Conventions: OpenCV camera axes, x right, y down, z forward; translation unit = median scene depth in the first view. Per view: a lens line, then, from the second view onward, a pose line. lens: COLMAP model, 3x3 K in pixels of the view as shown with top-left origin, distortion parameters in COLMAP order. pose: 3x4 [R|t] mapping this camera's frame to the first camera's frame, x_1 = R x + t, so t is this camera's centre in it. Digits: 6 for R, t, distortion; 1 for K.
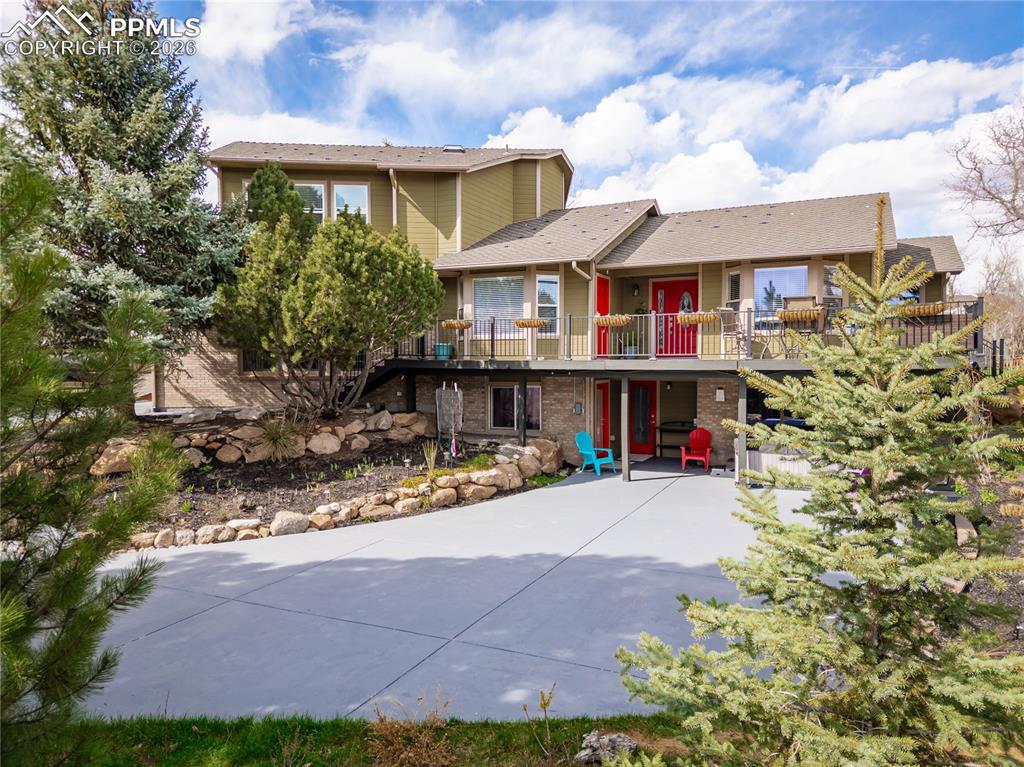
lens RADIAL K [[710.1, 0, 515.6], [0, 710.1, 378.7], [0, 0, 1]] dist [0.091328, -0.081927]
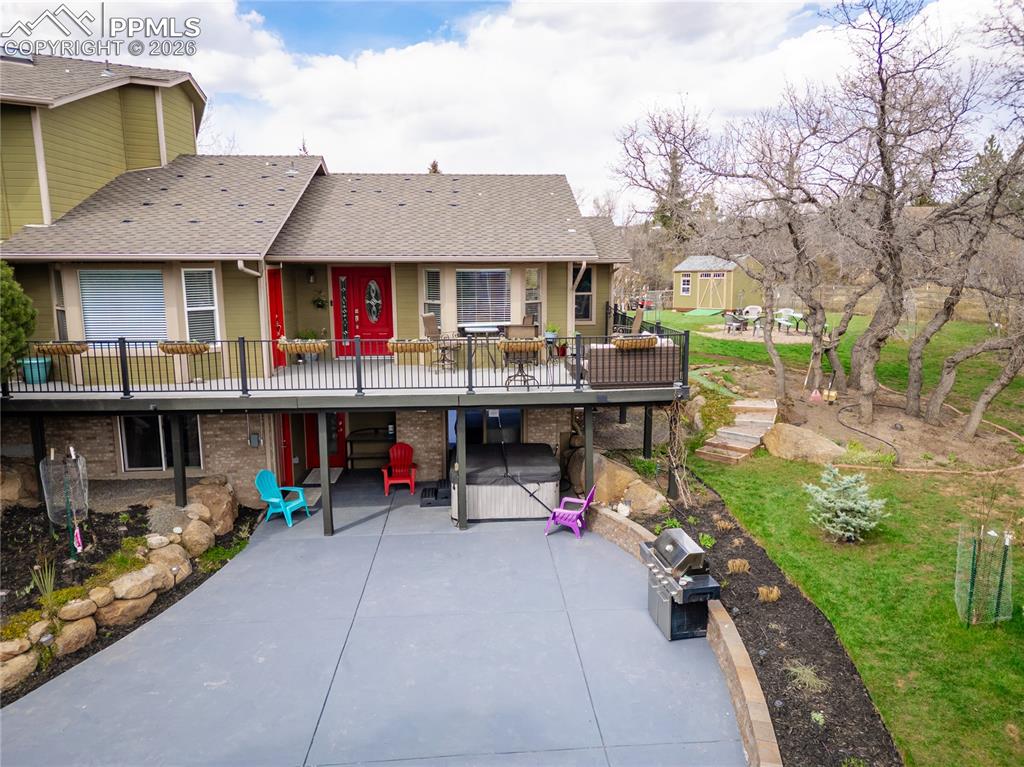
lens RADIAL K [[710.1, 0, 515.6], [0, 710.1, 378.7], [0, 0, 1]] dist [0.091328, -0.081927]
pose [[0.873562, -0.081425, 0.479853, -0.036530], [0.015092, 0.989964, 0.140509, -0.133108], [-0.486478, -0.115502, 0.866024, 0.170435]]
